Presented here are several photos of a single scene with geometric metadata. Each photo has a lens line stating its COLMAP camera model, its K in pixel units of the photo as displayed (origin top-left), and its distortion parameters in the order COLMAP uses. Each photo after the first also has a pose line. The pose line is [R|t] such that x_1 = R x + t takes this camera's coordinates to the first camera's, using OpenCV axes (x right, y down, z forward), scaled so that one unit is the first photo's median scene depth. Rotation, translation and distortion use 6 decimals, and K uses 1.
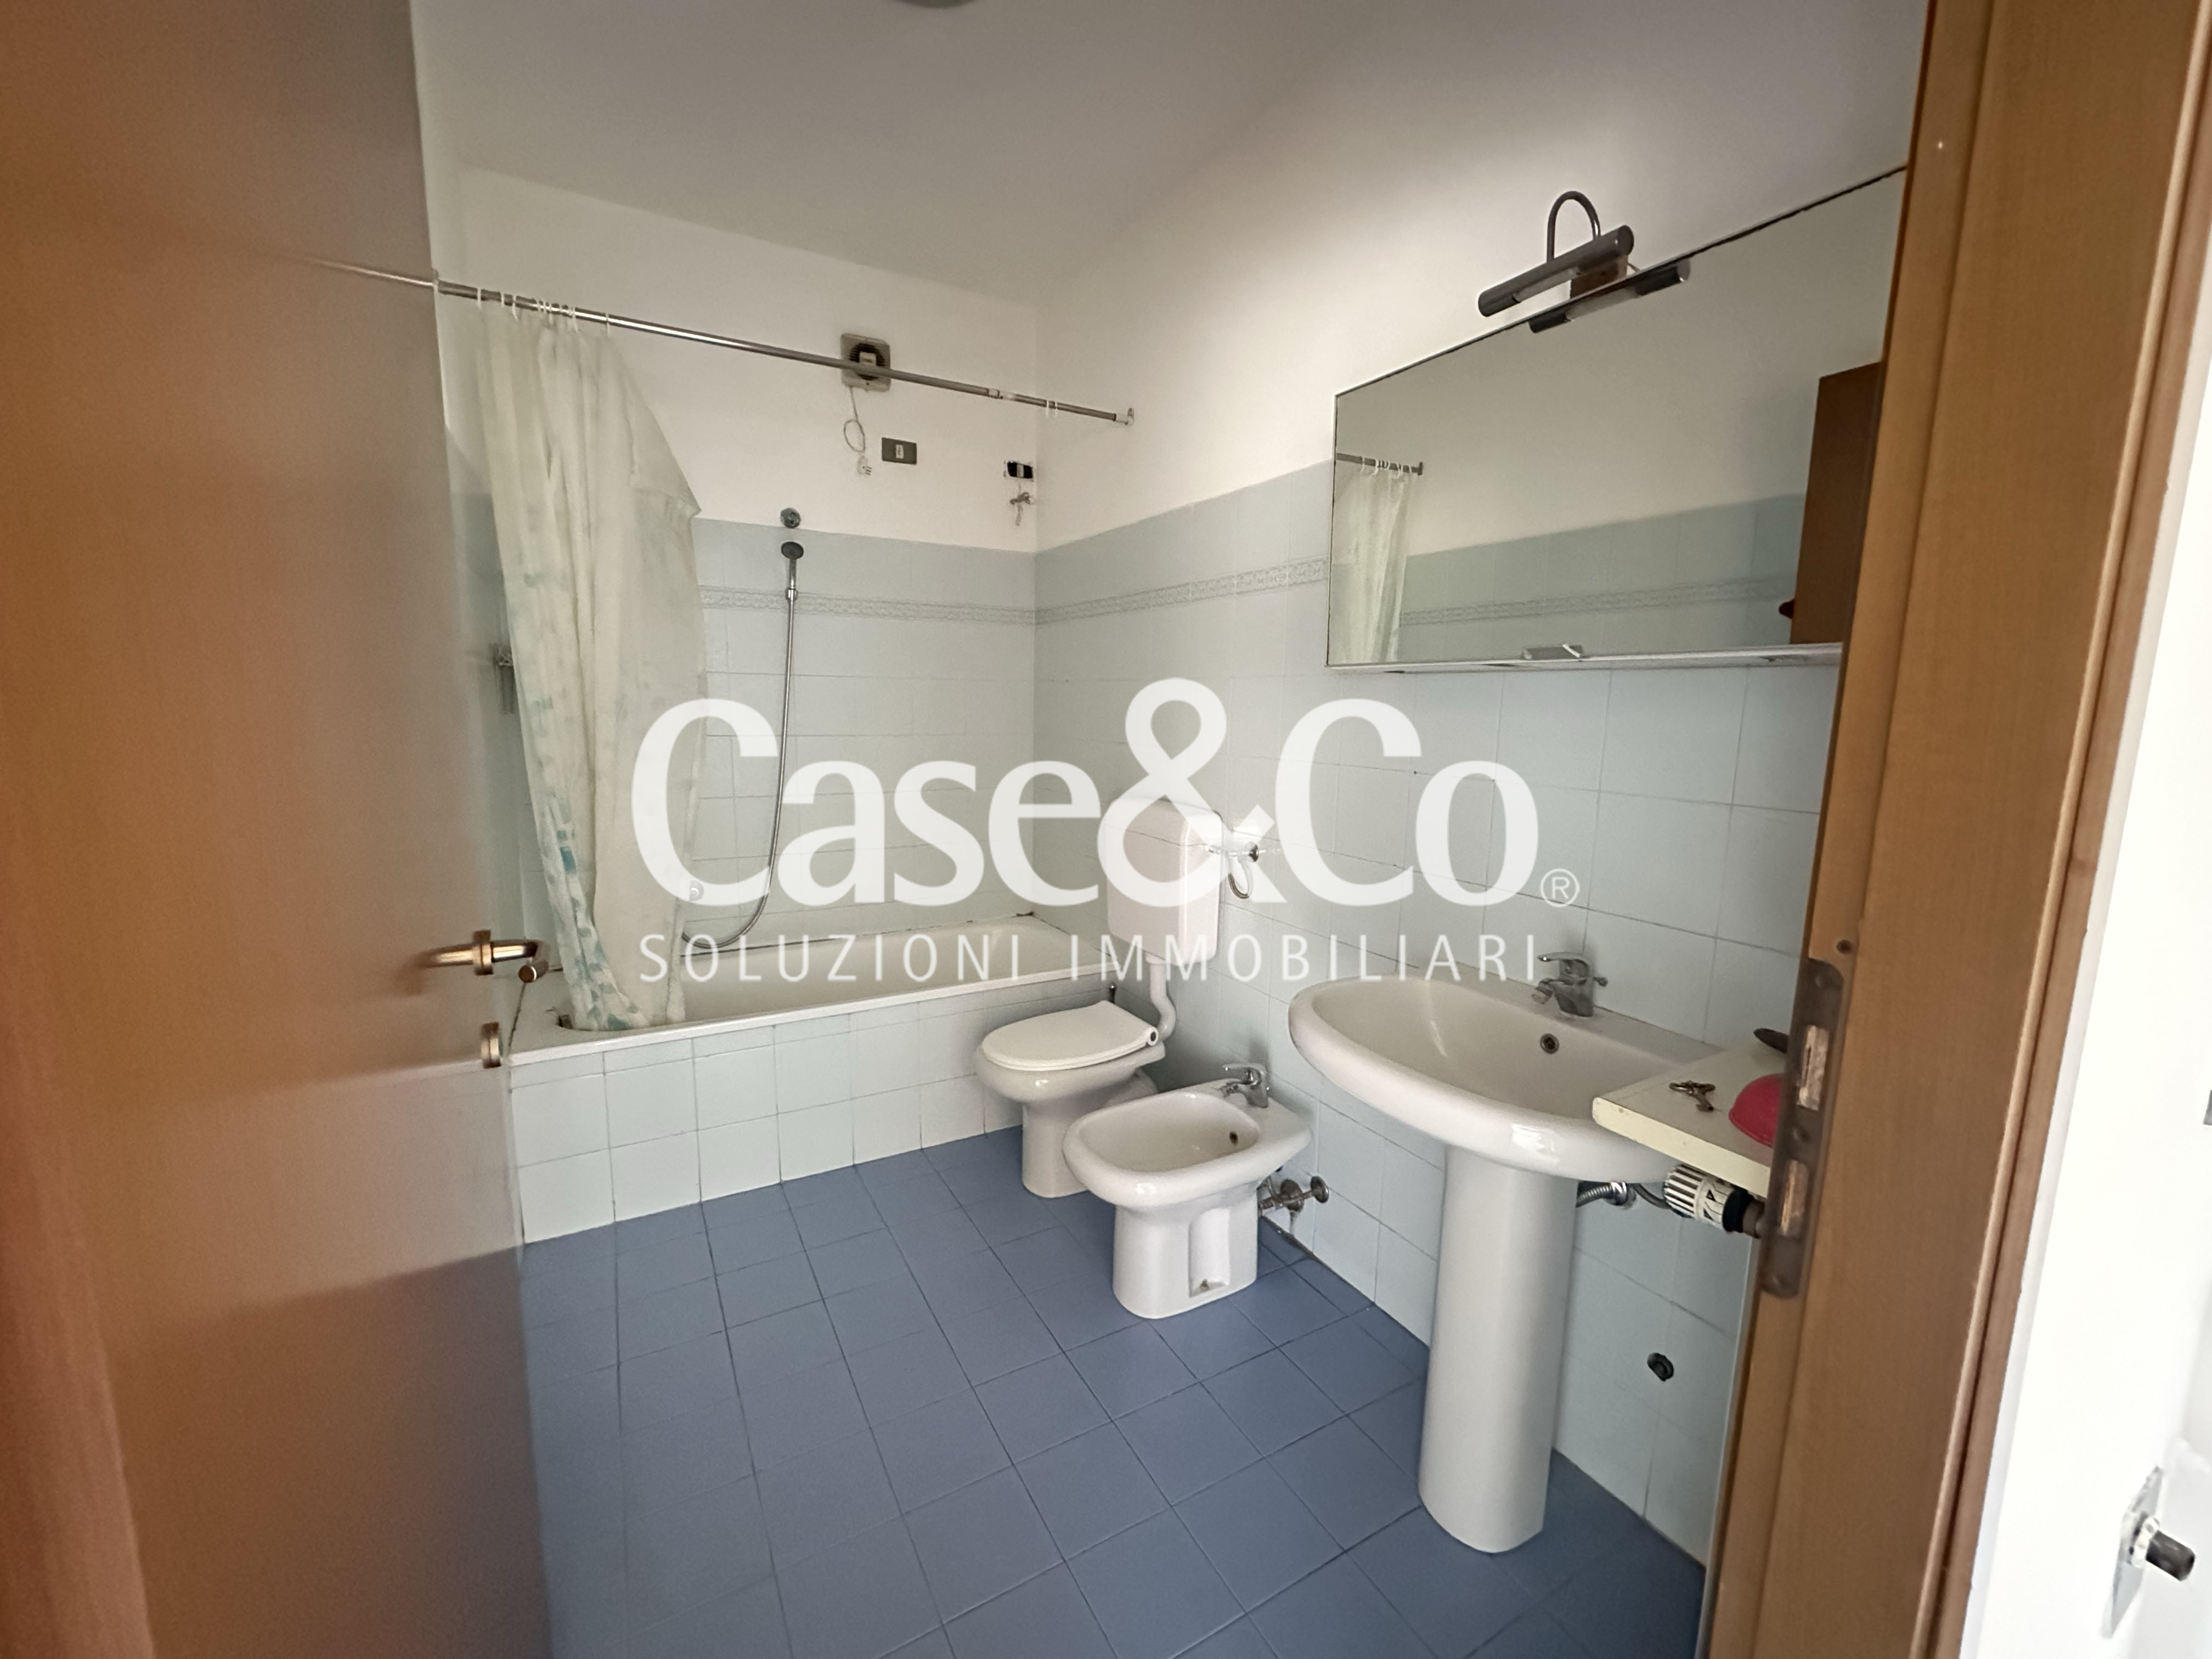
lens RADIAL K [[877.7, 0, 1107.5], [0, 877.7, 827.0], [0, 0, 1]] dist [-0.003947, 0.000225]
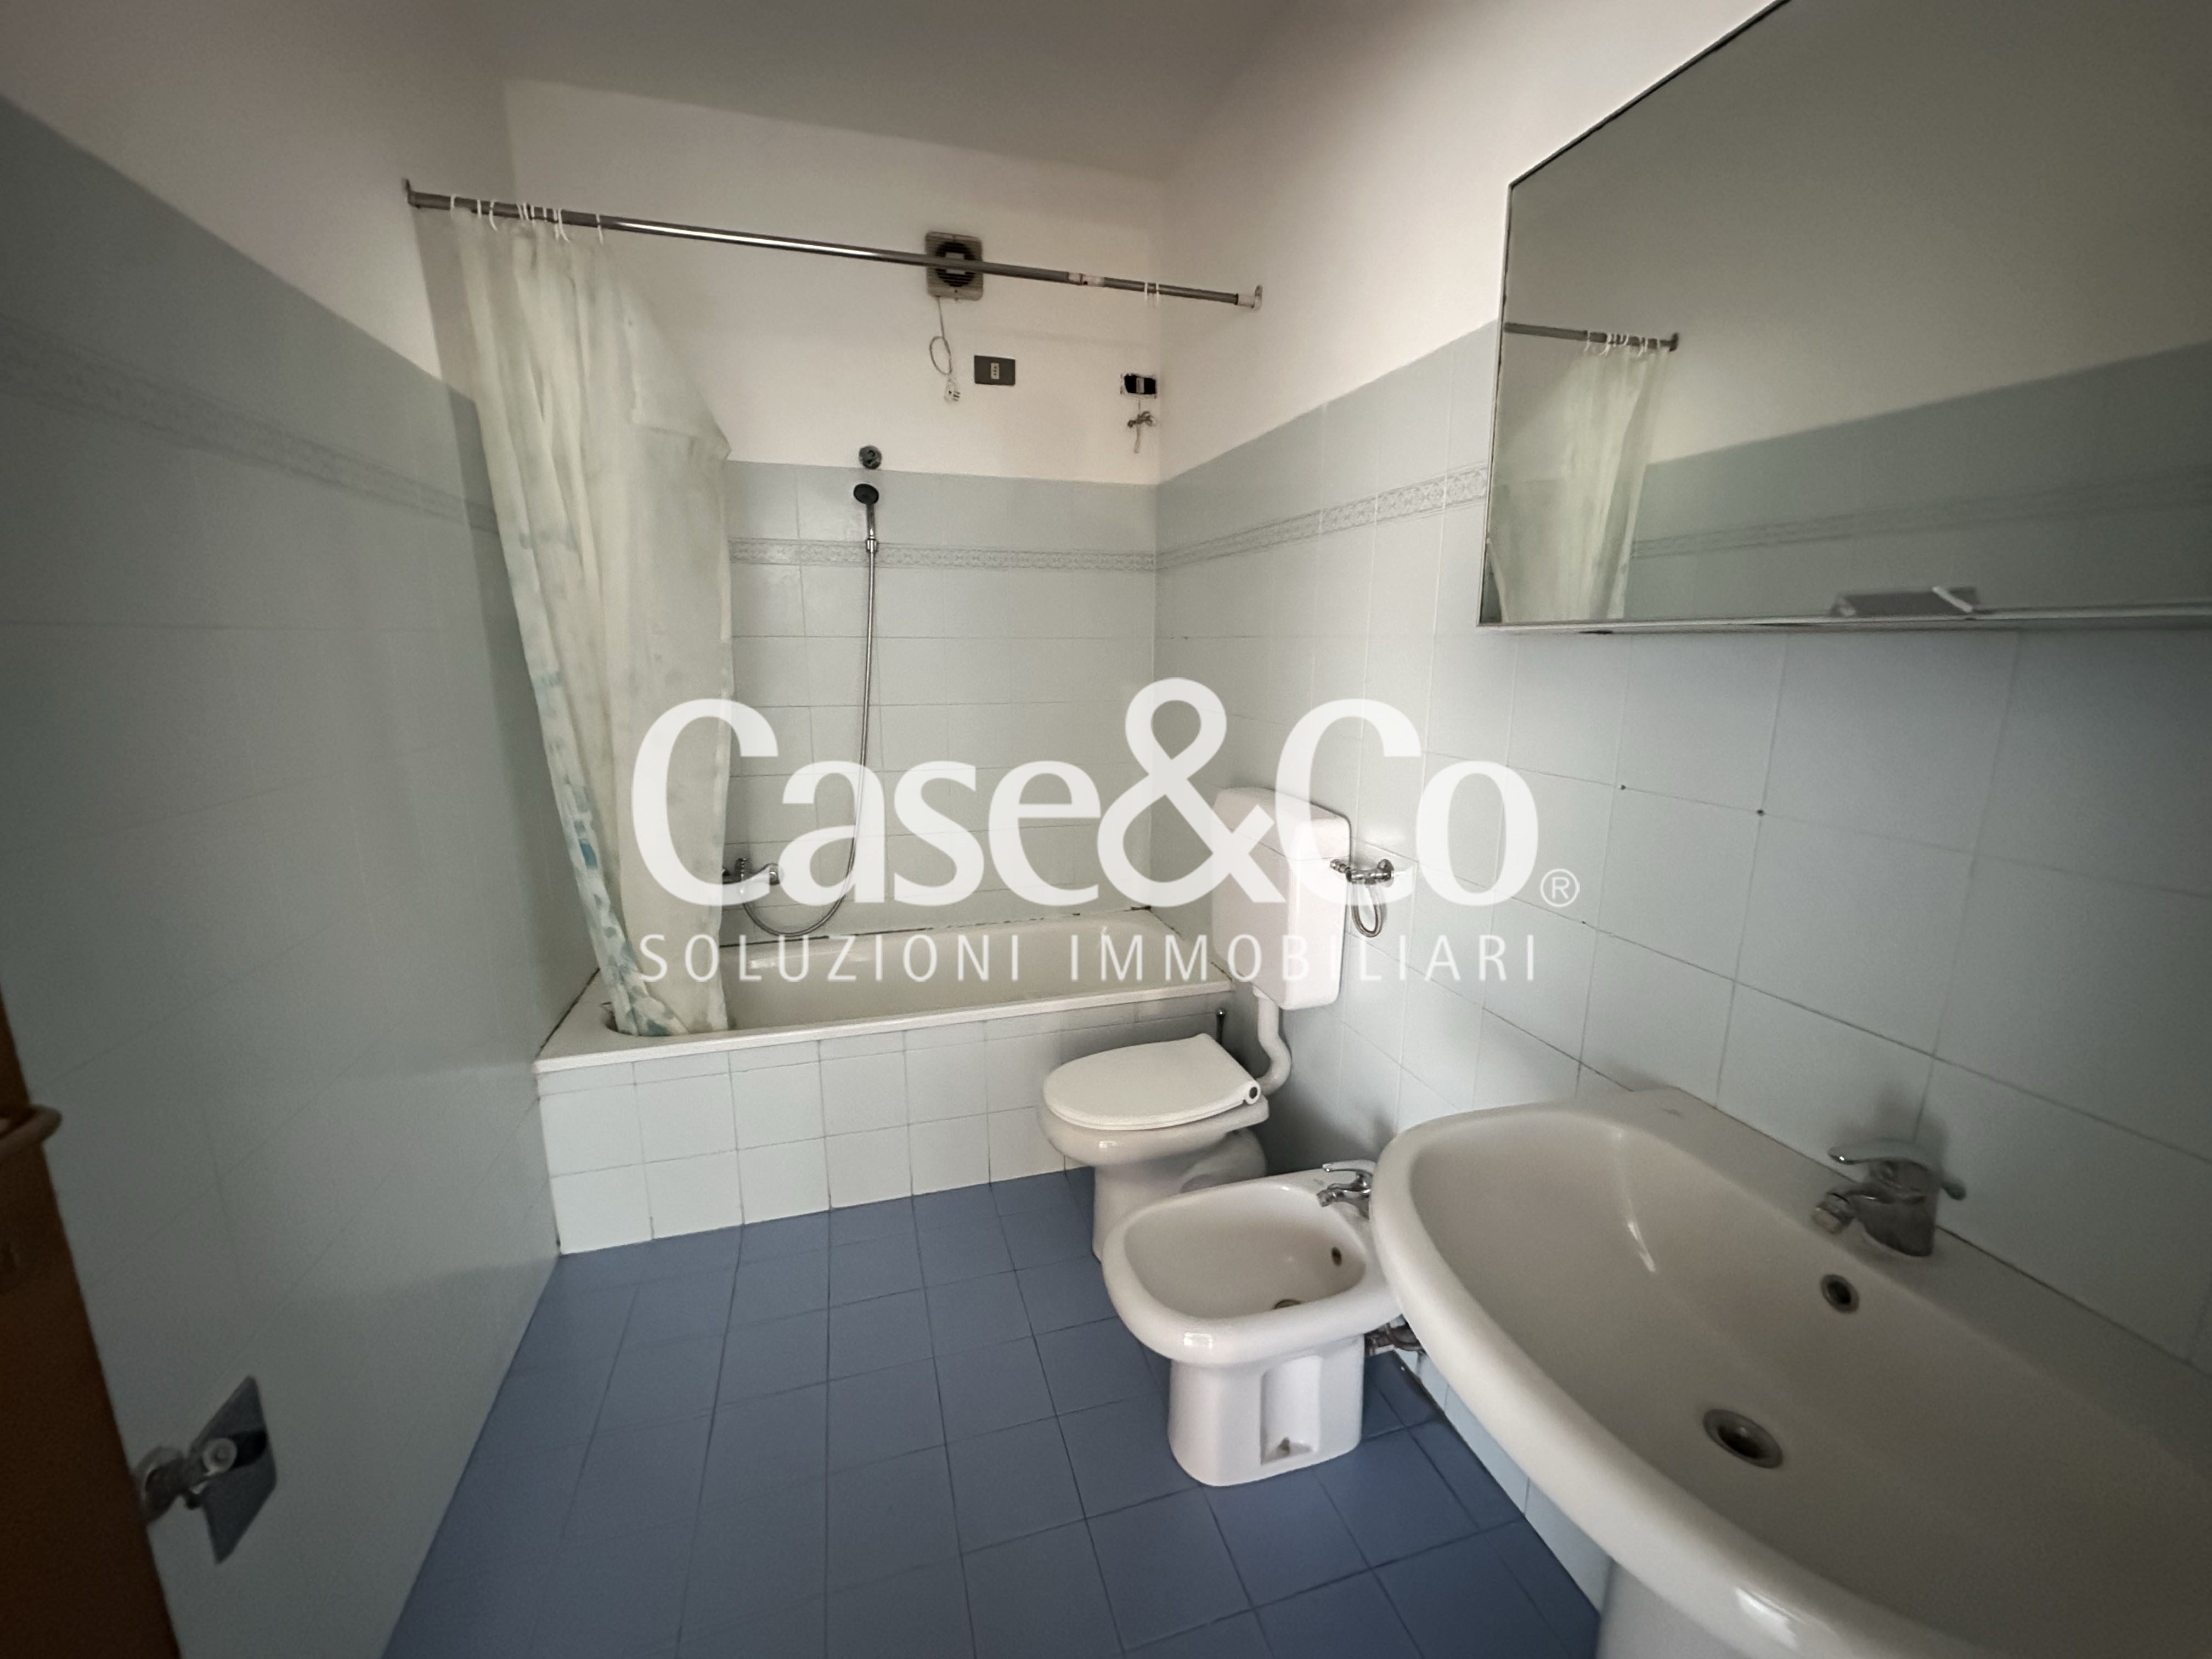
lens RADIAL K [[877.7, 0, 1107.5], [0, 877.7, 827.0], [0, 0, 1]] dist [-0.003947, 0.000225]
pose [[0.975229, 0.032637, -0.218777, 0.090591], [-0.019743, 0.997951, 0.060867, -0.048705], [0.220315, -0.055040, 0.973875, 0.210673]]
